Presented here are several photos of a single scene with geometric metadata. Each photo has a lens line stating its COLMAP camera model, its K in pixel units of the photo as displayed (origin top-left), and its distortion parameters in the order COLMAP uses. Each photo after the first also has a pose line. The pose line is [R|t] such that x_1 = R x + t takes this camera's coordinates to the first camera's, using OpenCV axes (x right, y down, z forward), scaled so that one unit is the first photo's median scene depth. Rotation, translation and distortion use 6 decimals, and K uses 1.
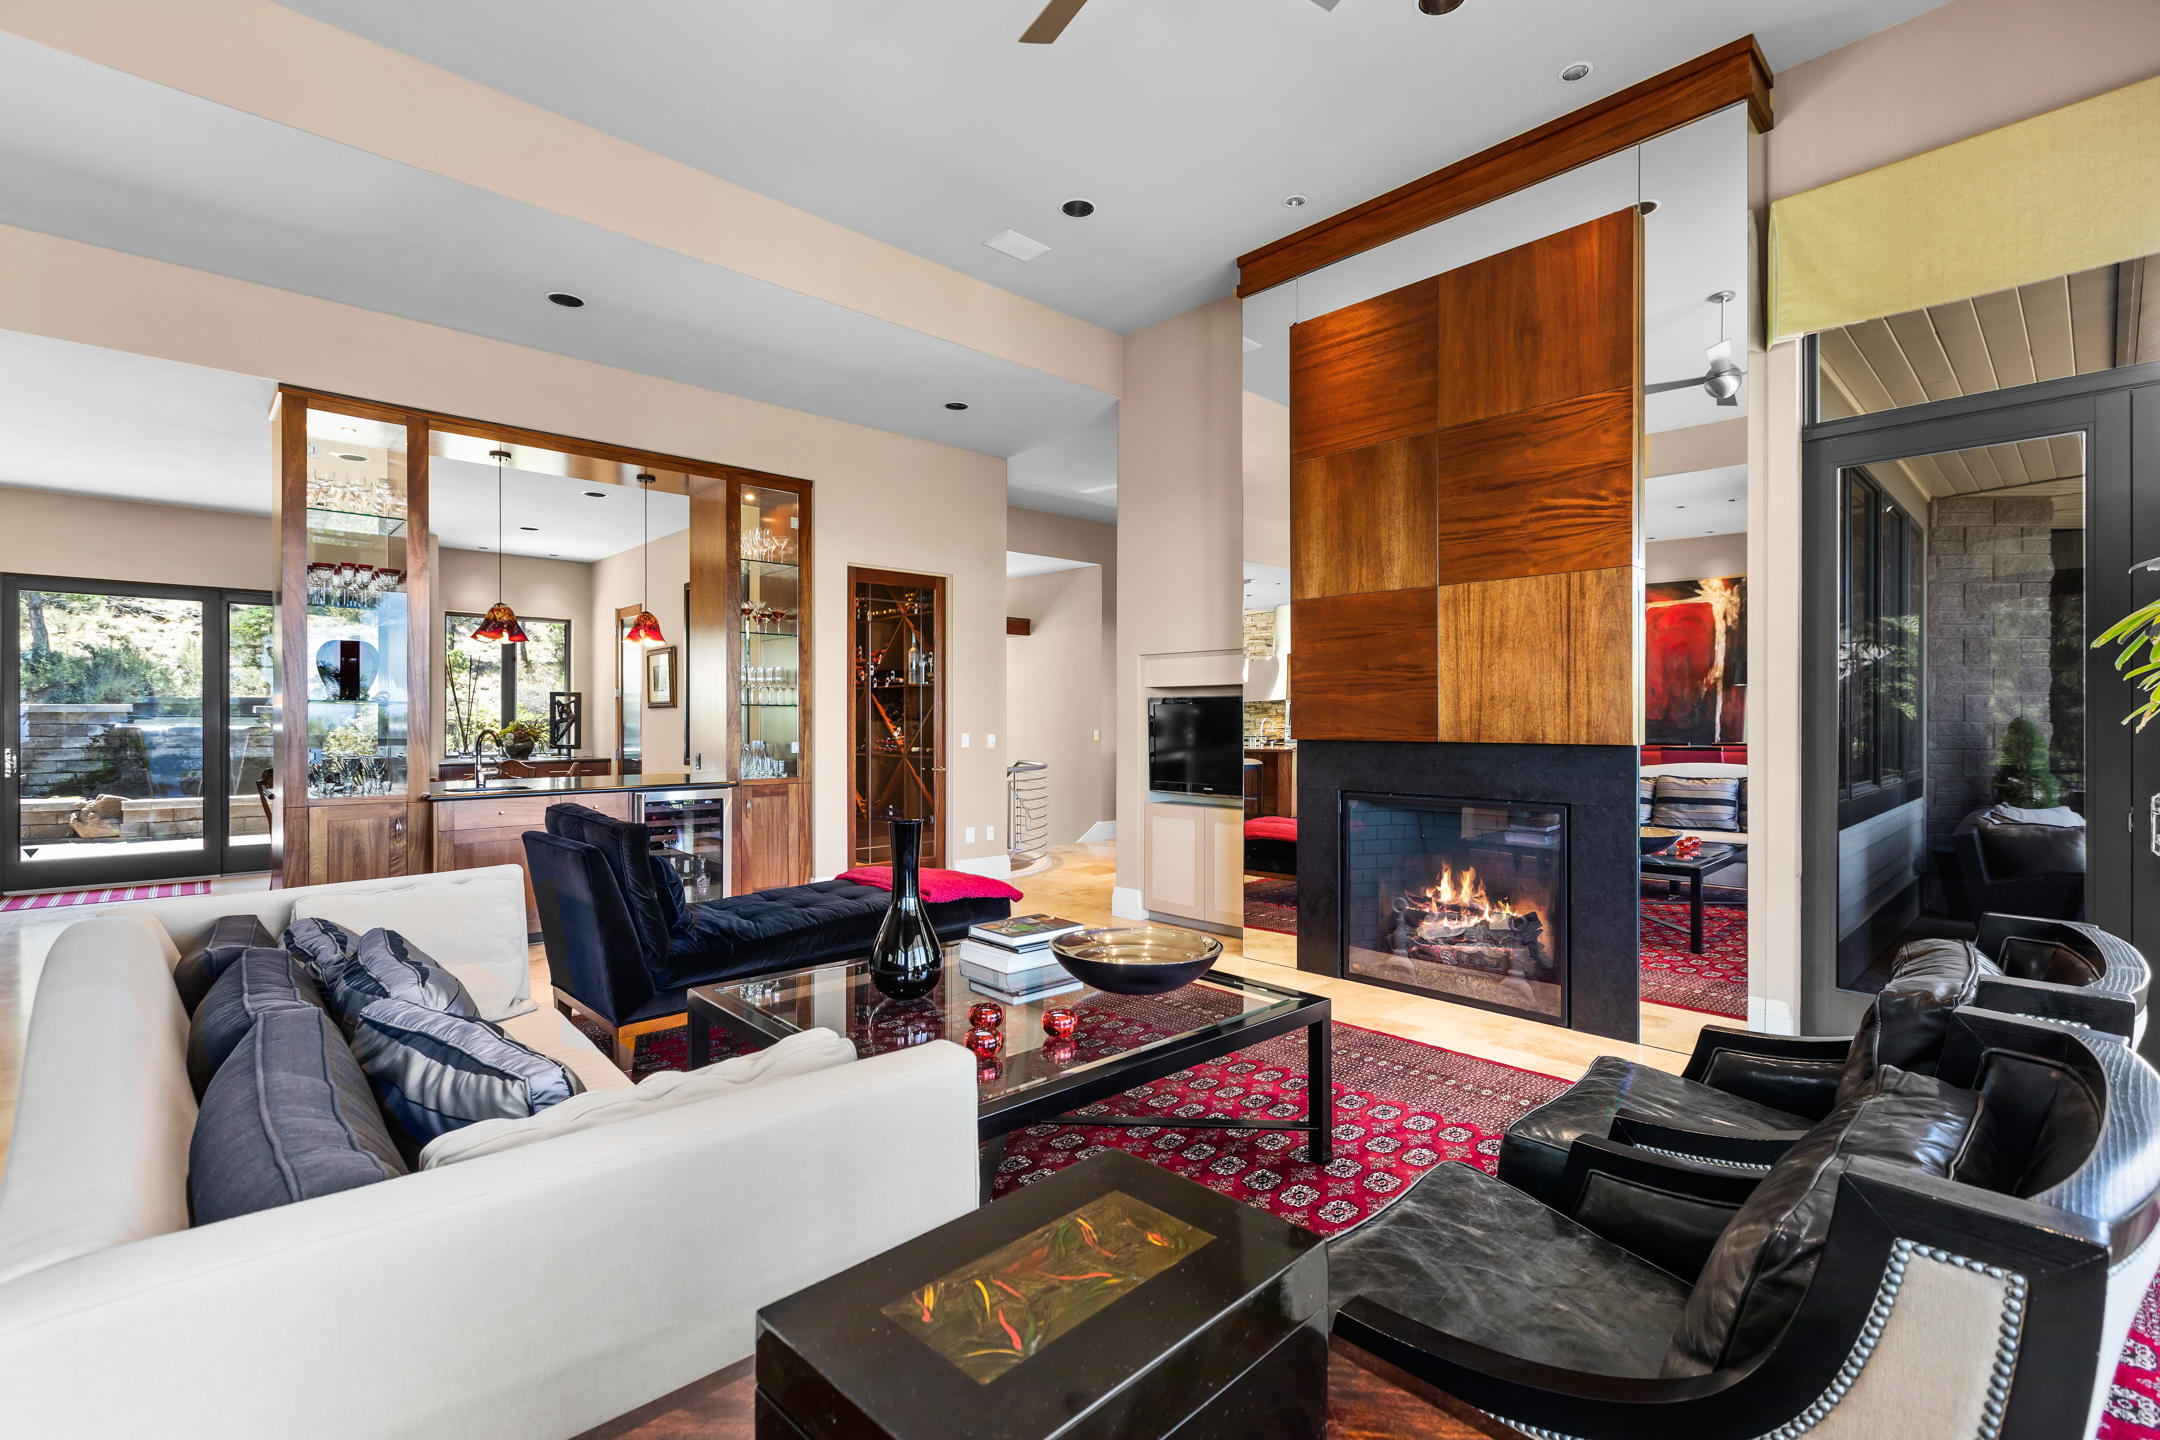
lens RADIAL K [[969.6, 0, 1080.0], [0, 969.6, 720.0], [0, 0, 1]] dist [0.002385, -0.000394]
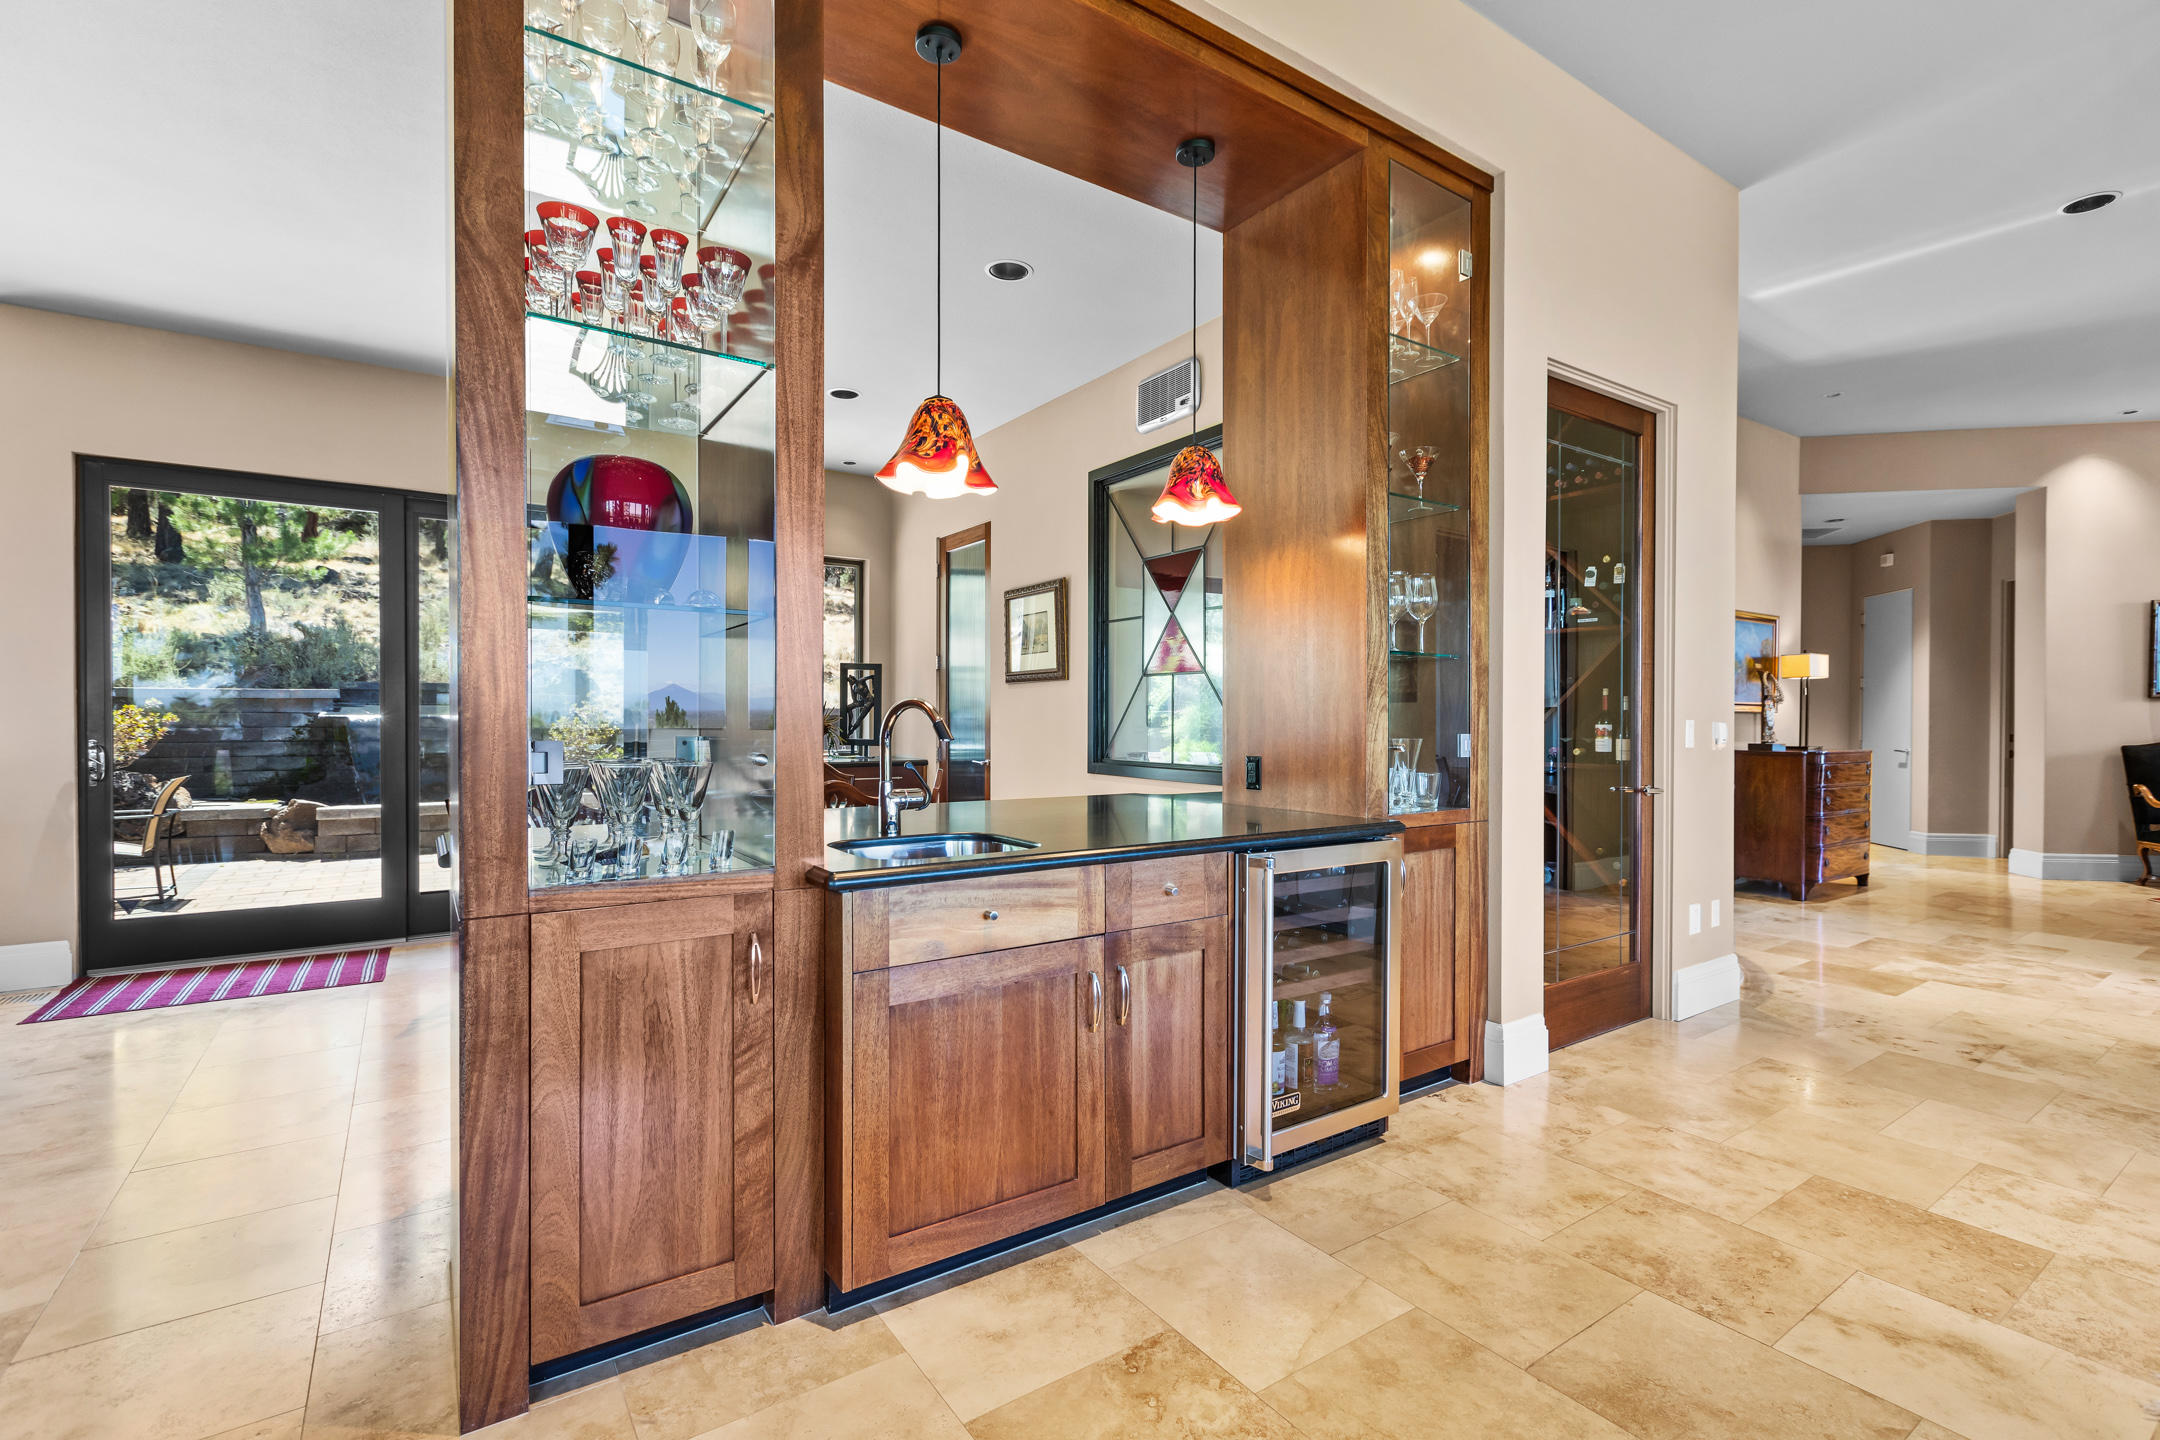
lens RADIAL K [[969.6, 0, 1080.0], [0, 969.6, 720.0], [0, 0, 1]] dist [0.002385, -0.000394]
pose [[0.988076, 0.001623, -0.153960, -0.247112], [-0.001484, 0.999998, 0.001019, 0.009795], [0.153962, -0.000778, 0.988076, 0.310709]]
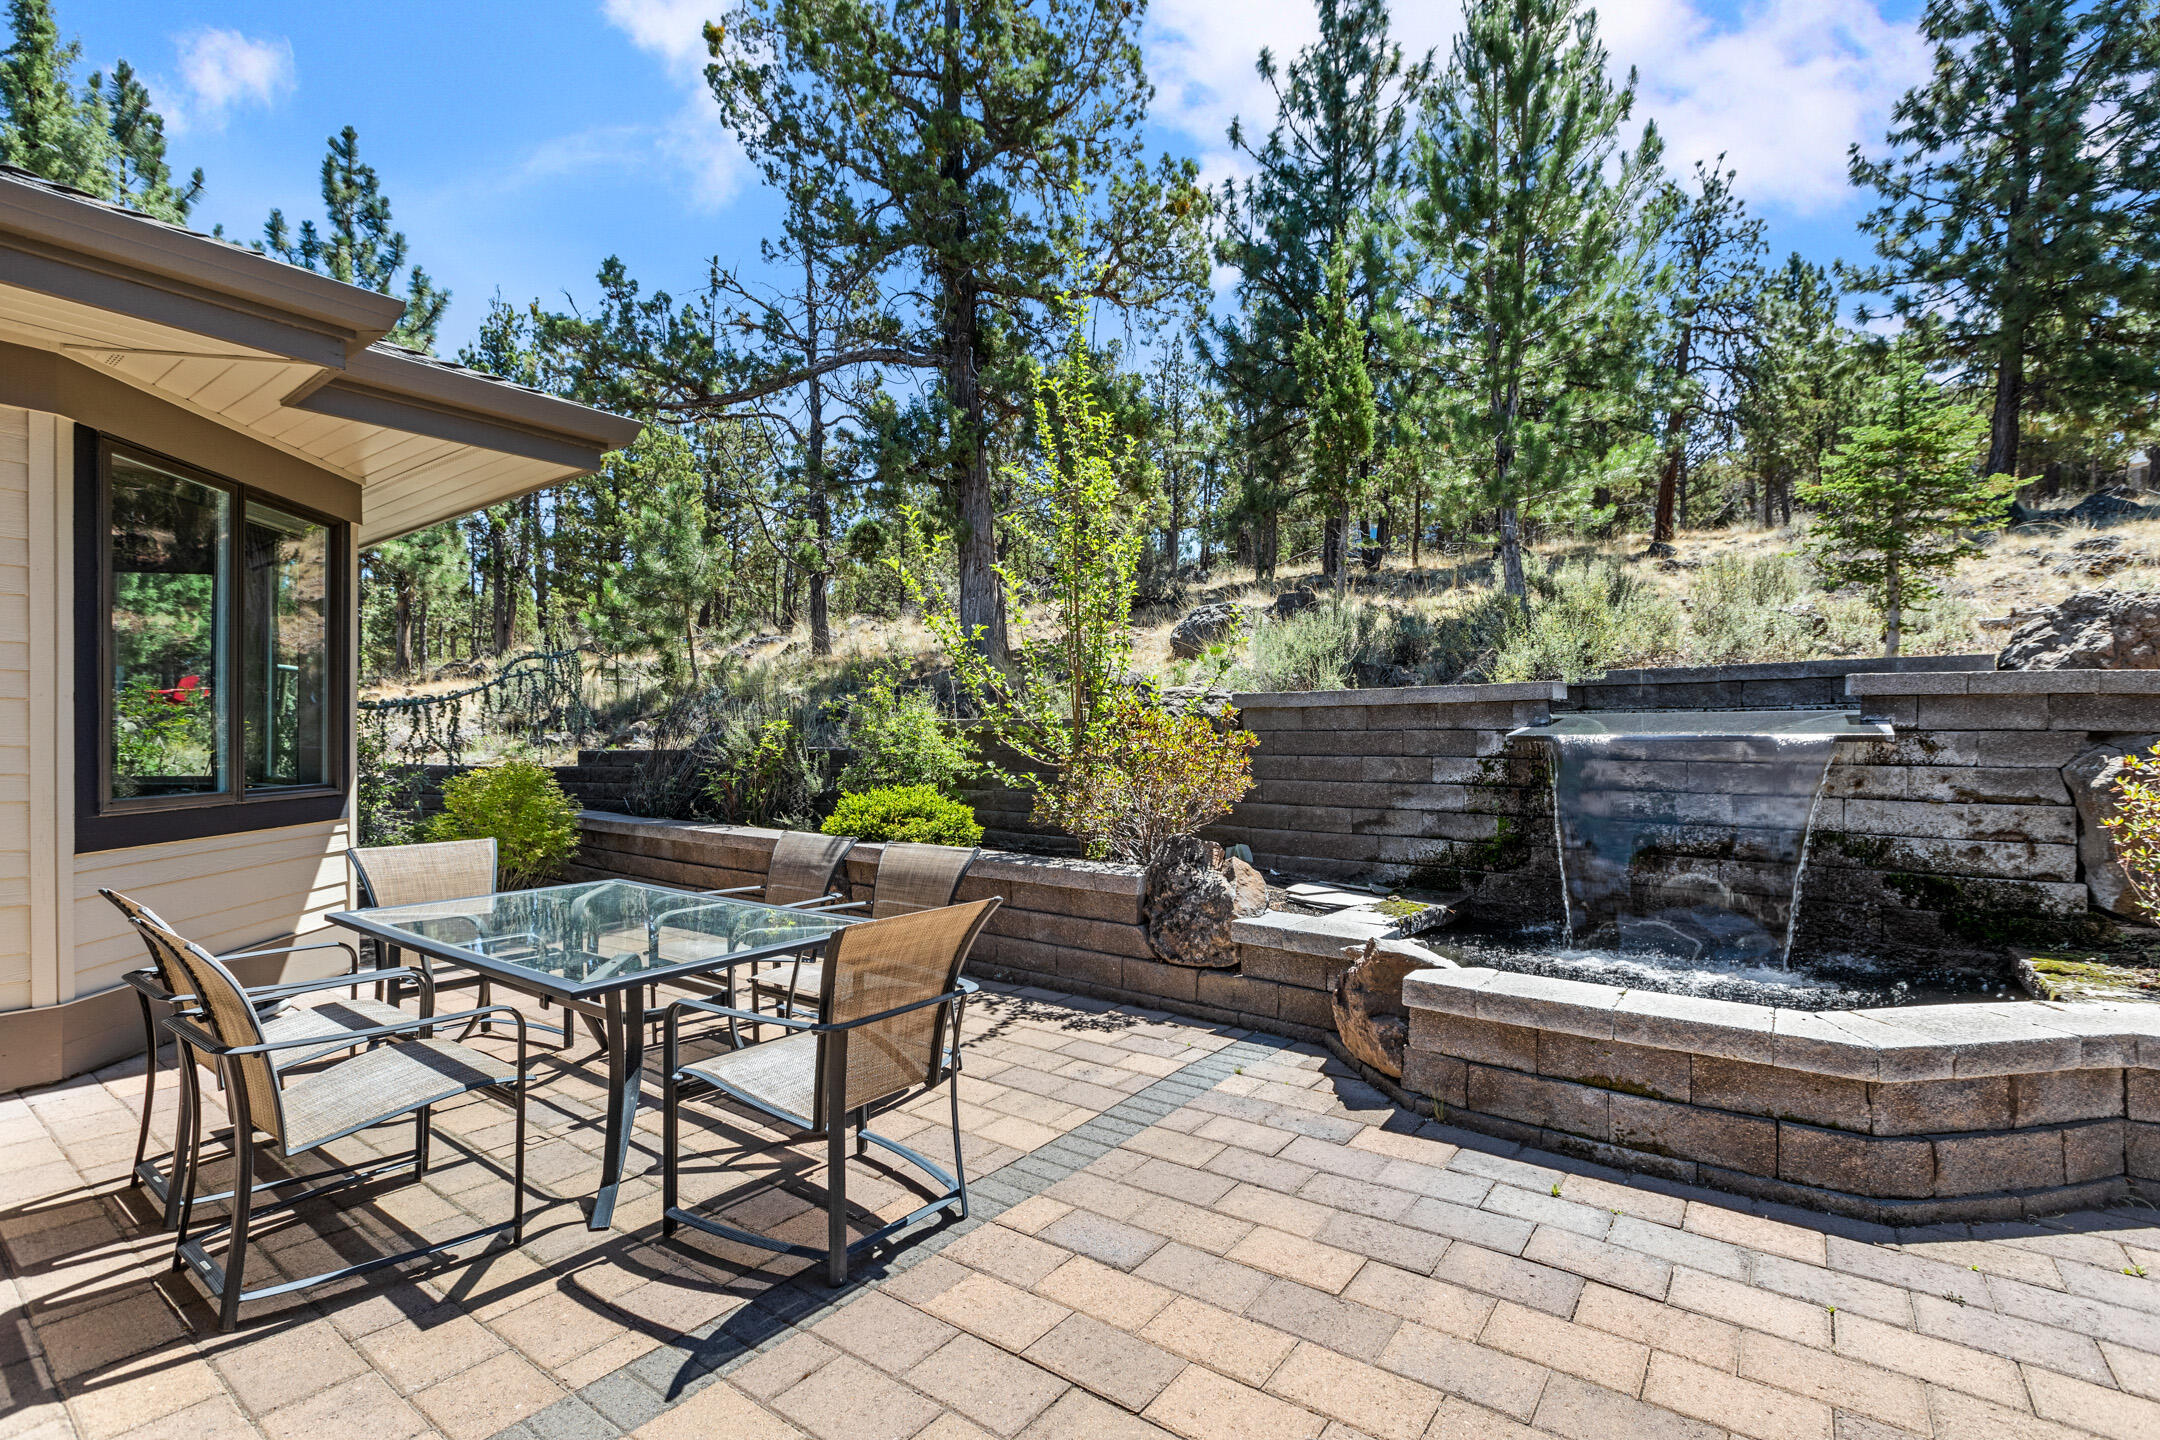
lens RADIAL K [[985.1, 0, 1076.8], [0, 985.1, 744.1], [0, 0, 1]] dist [0.003189, -0.000345]
pose [[0.160727, 0.003933, -0.986991, -0.686424], [-0.005105, 0.999982, 0.003153, 0.011627], [0.986986, 0.004532, 0.160744, 0.838121]]
